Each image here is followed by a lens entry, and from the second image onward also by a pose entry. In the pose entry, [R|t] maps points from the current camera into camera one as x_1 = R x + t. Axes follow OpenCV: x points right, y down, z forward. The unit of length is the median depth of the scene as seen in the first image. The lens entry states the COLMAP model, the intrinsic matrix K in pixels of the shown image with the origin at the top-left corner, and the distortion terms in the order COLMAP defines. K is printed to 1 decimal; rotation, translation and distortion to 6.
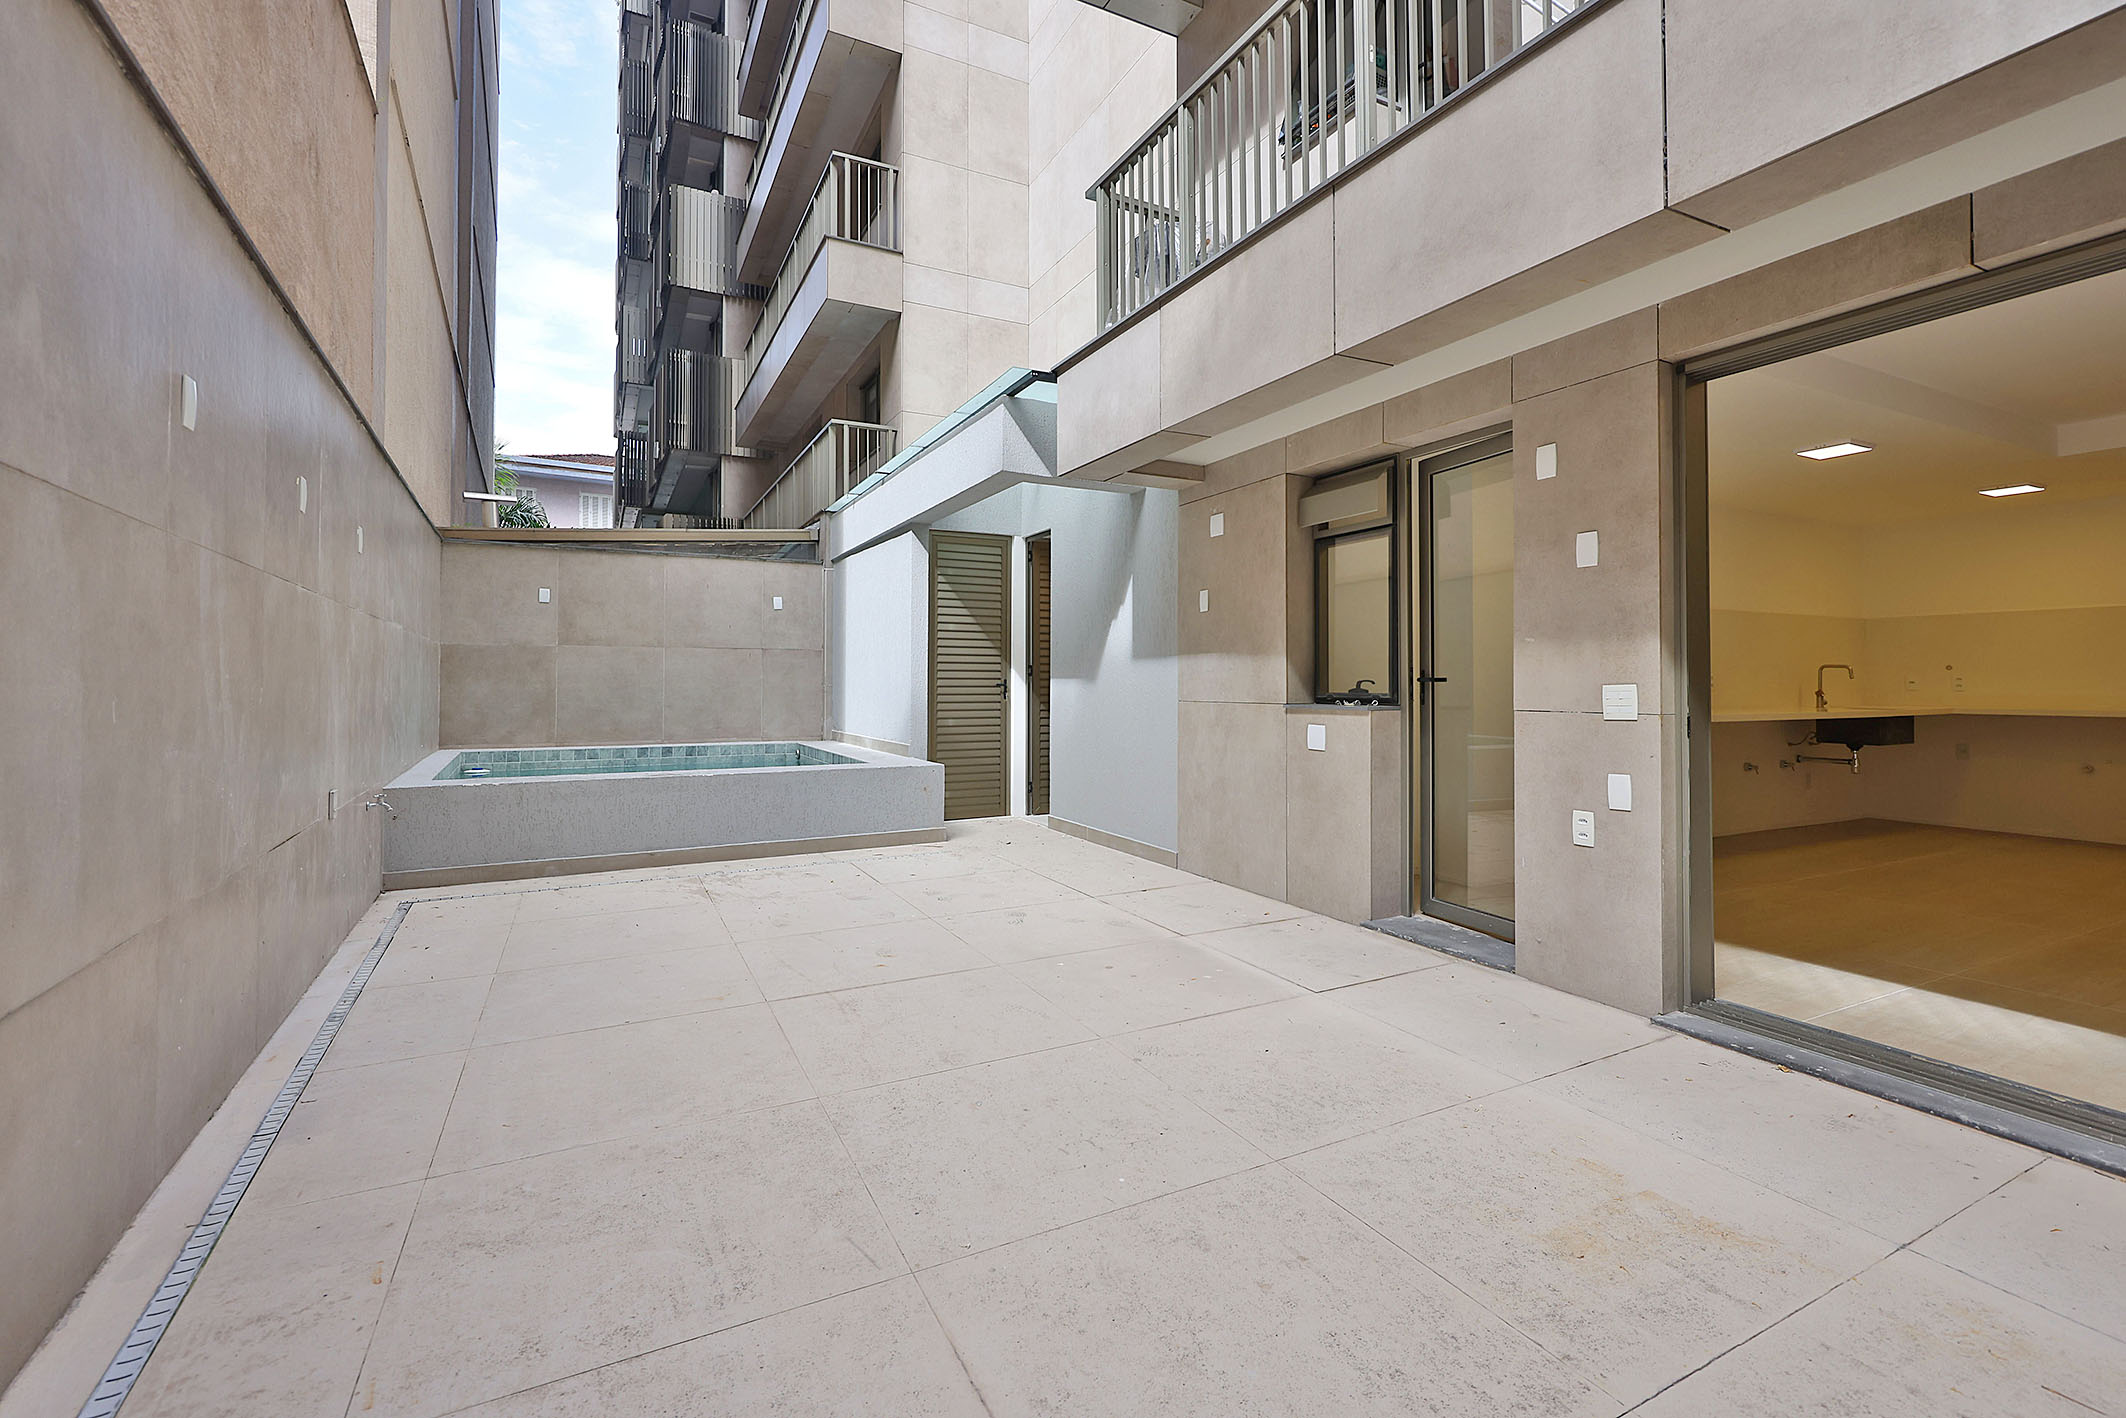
lens RADIAL K [[951.3, 0, 1115.6], [0, 951.3, 664.7], [0, 0, 1]] dist [0.001874, 0.000127]
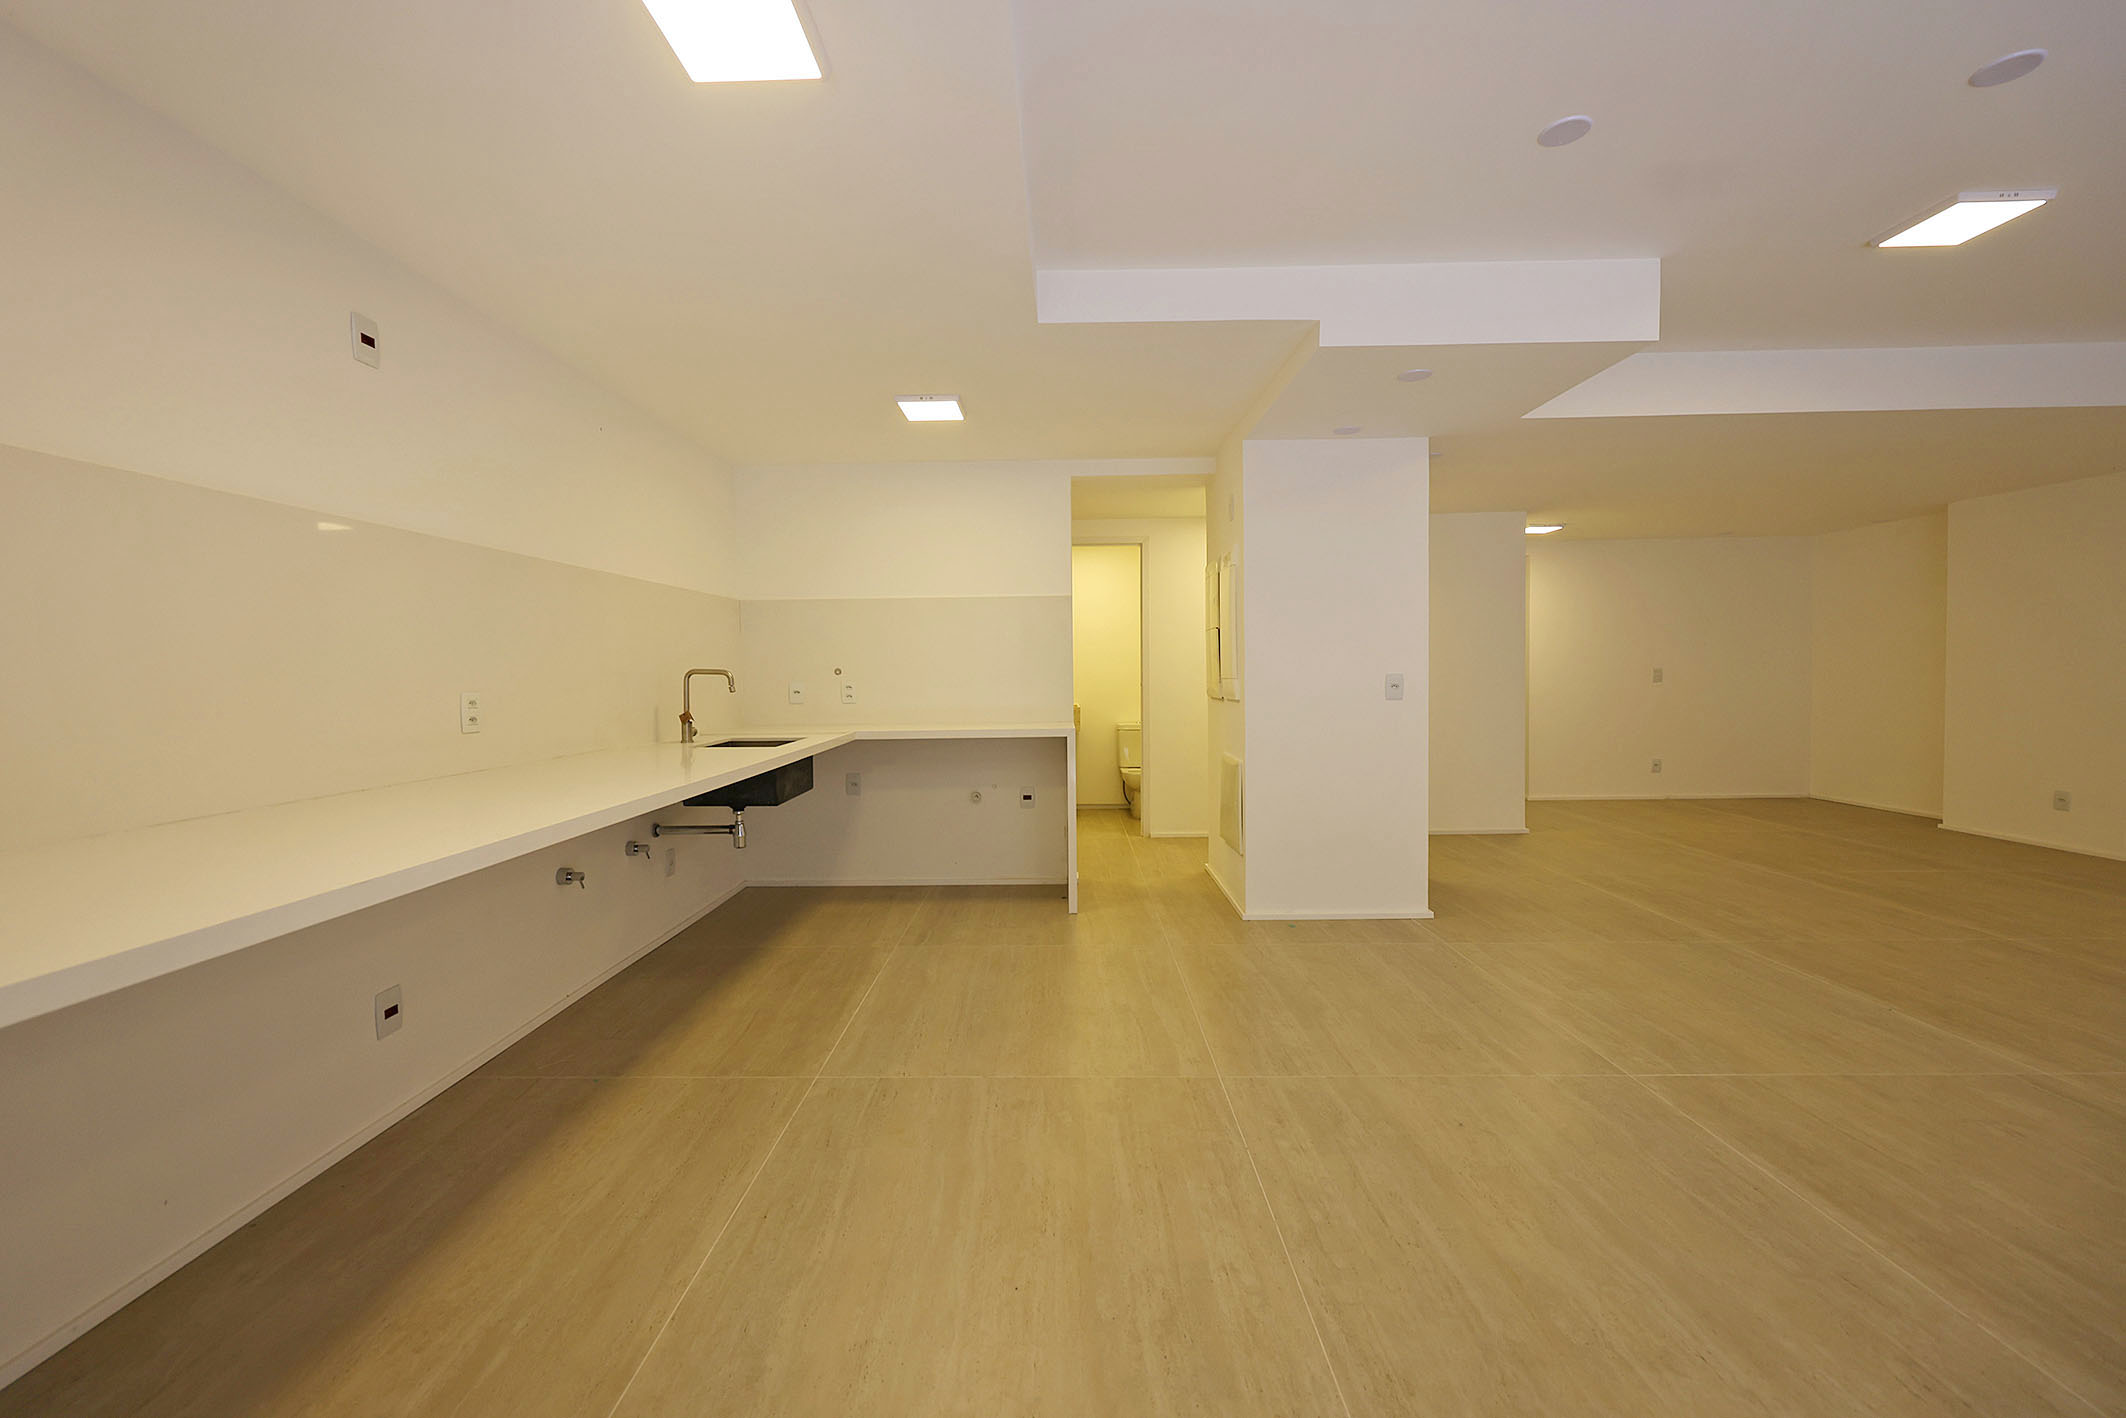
lens RADIAL K [[847.4, 0, 1051.3], [0, 847.4, 698.9], [0, 0, 1]] dist [0.000132, -0.000072]
pose [[0.490978, -0.035240, 0.870459, 0.320170], [-0.005285, 0.999043, 0.043426, -0.004219], [-0.871156, -0.025922, 0.490321, 0.443936]]
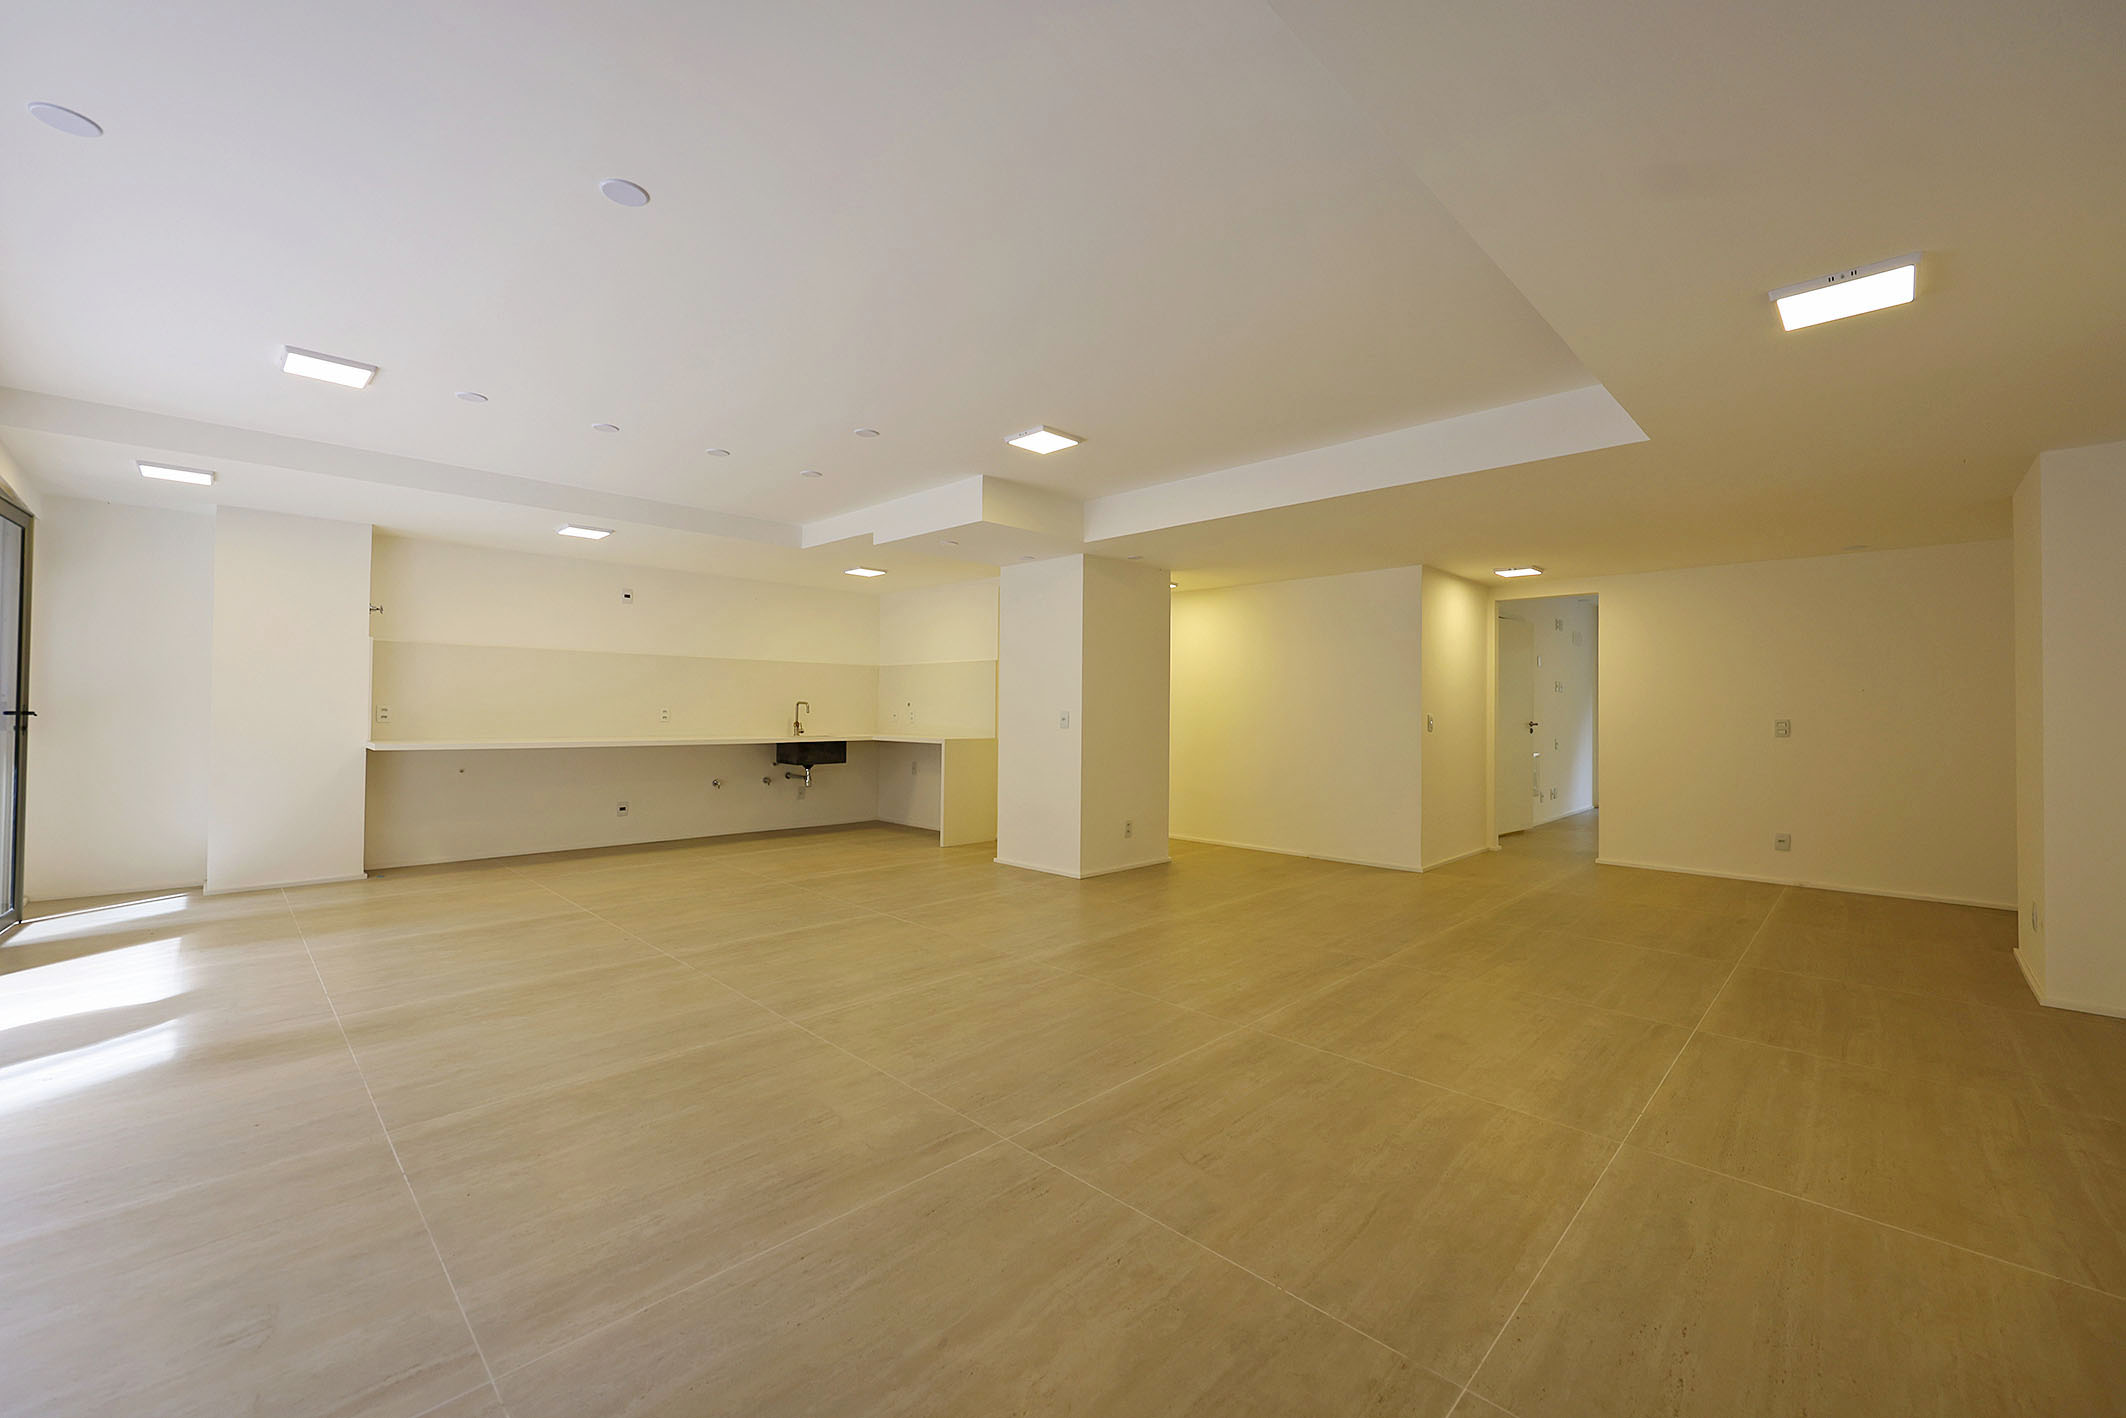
lens RADIAL K [[847.4, 0, 1051.3], [0, 847.4, 698.9], [0, 0, 1]] dist [0.000132, -0.000072]
pose [[0.957683, 0.013475, 0.287509, 0.600044], [-0.016104, 0.999847, 0.006780, -0.013018], [-0.287373, -0.011124, 0.957754, -0.145153]]
